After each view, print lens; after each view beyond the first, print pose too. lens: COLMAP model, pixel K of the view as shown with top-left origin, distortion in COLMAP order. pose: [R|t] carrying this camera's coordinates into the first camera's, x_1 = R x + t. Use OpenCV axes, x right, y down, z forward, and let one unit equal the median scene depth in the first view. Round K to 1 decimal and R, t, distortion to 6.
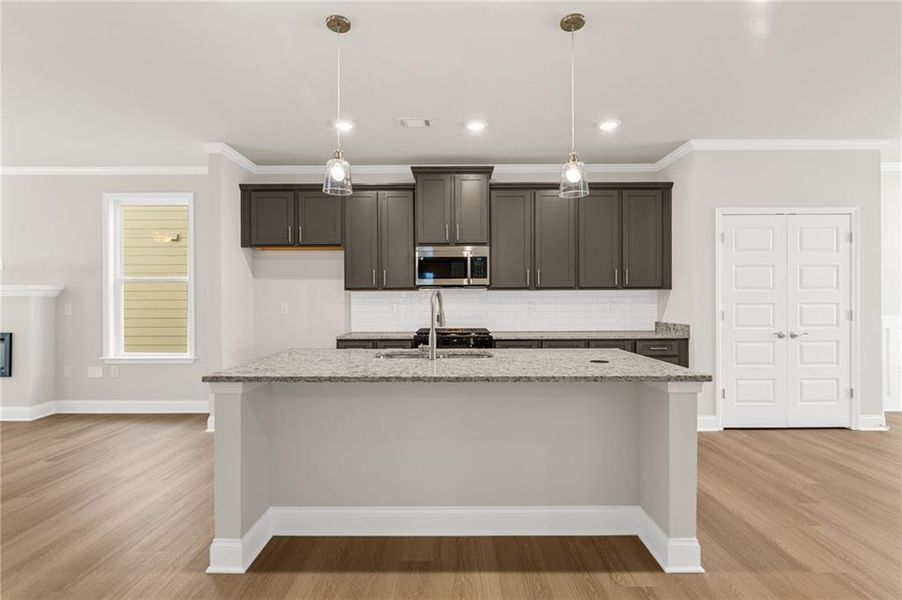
lens RADIAL K [[438.3, 0, 448.5], [0, 438.3, 303.2], [0, 0, 1]] dist [-0.002087, 0.002193]
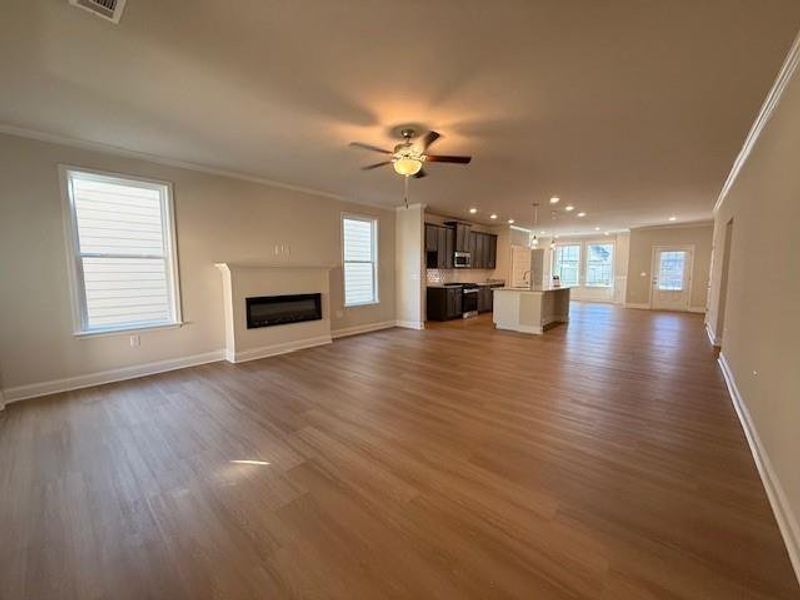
lens RADIAL K [[316.7, 0, 399.4], [0, 316.7, 298.4], [0, 0, 1]] dist [0.001980, -0.000287]
pose [[0.667938, -0.064610, 0.741407, -1.895902], [-0.002831, 0.995997, 0.089346, -0.023196], [-0.744212, -0.061776, 0.665081, -0.035416]]
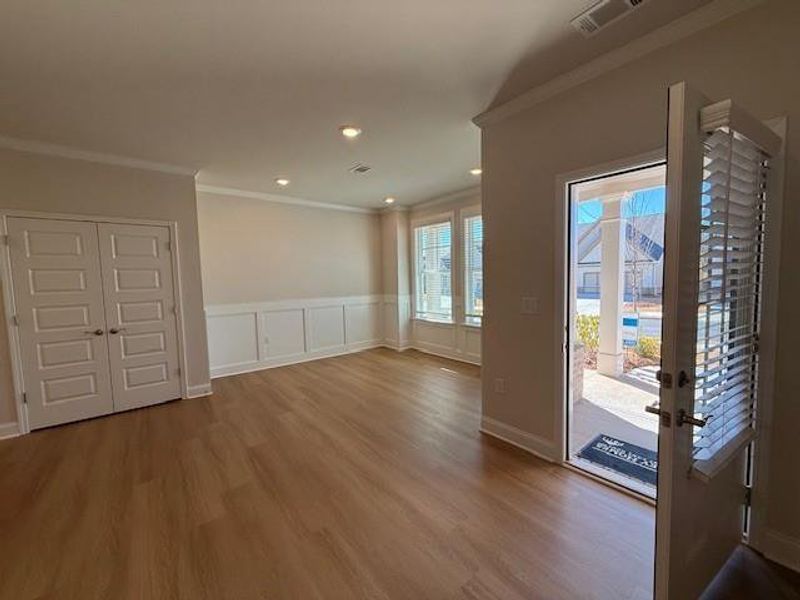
lens RADIAL K [[316.7, 0, 397.2], [0, 316.7, 301.5], [0, 0, 1]] dist [0.001980, -0.000287]
pose [[0.777367, -0.061474, 0.626036, 0.851809], [0.020727, 0.997176, 0.072180, -0.047459], [-0.628706, -0.043135, 0.776446, -0.086105]]
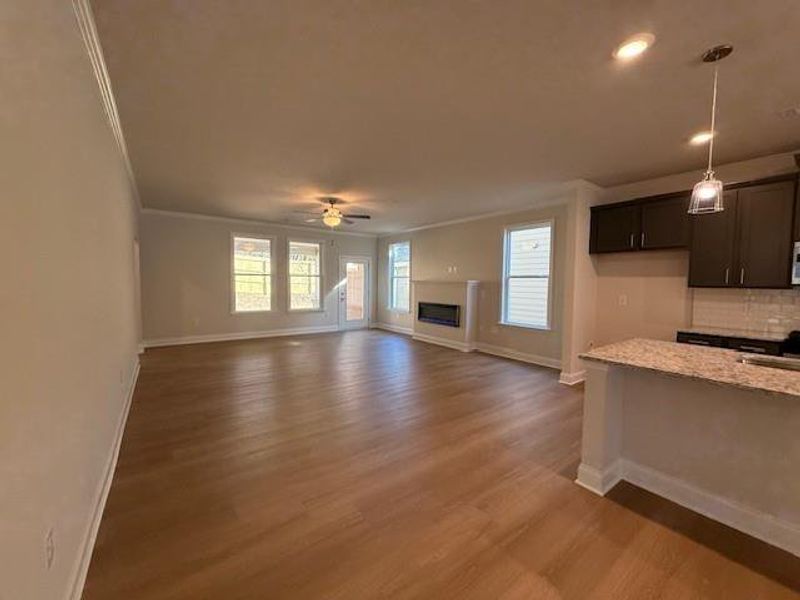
lens RADIAL K [[316.7, 0, 400.9], [0, 316.7, 301.1], [0, 0, 1]] dist [0.001980, -0.000287]
pose [[0.605040, 0.059843, -0.793943, -0.042660], [-0.014731, 0.997842, 0.063985, -0.040130], [0.796059, -0.027018, 0.604616, -0.068420]]
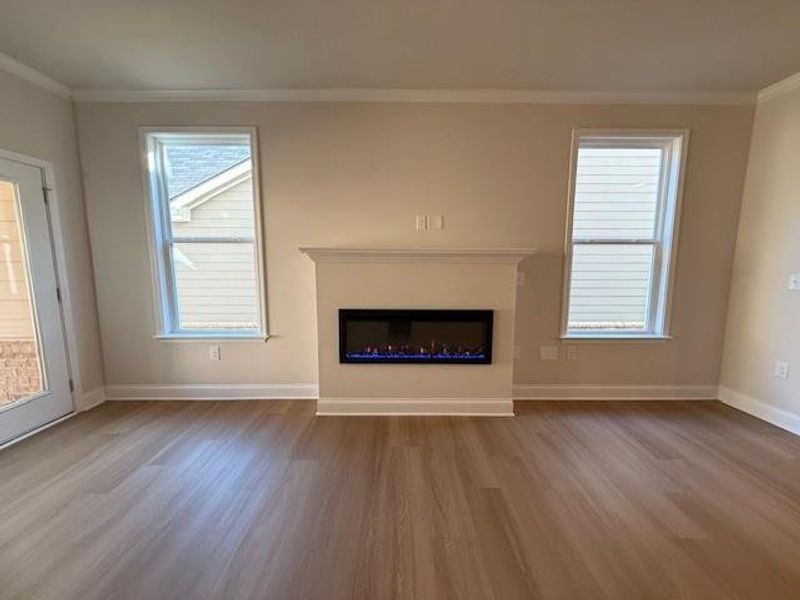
lens RADIAL K [[325.7, 0, 403.4], [0, 325.7, 298.0], [0, 0, 1]] dist [-0.002524, -0.000421]
pose [[0.999953, 0.007291, 0.006318, -1.301125], [-0.008050, 0.991509, 0.129791, -0.031218], [-0.005318, -0.129835, 0.991521, 0.466621]]
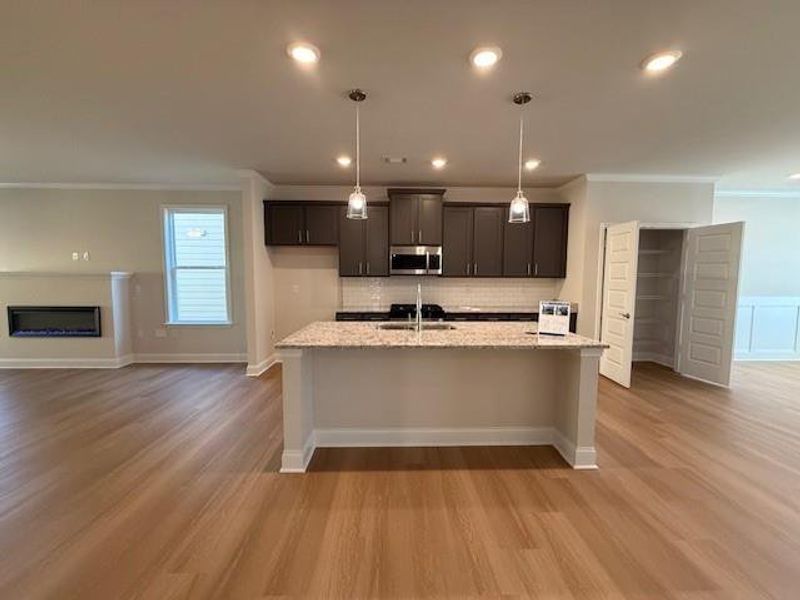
lens RADIAL K [[316.7, 0, 395.4], [0, 316.7, 299.3], [0, 0, 1]] dist [0.001980, -0.000287]
pose [[0.999512, 0.005839, 0.030699, -0.097572], [-0.008036, 0.997378, 0.071927, -0.036983], [-0.030199, -0.072138, 0.996937, -0.038185]]
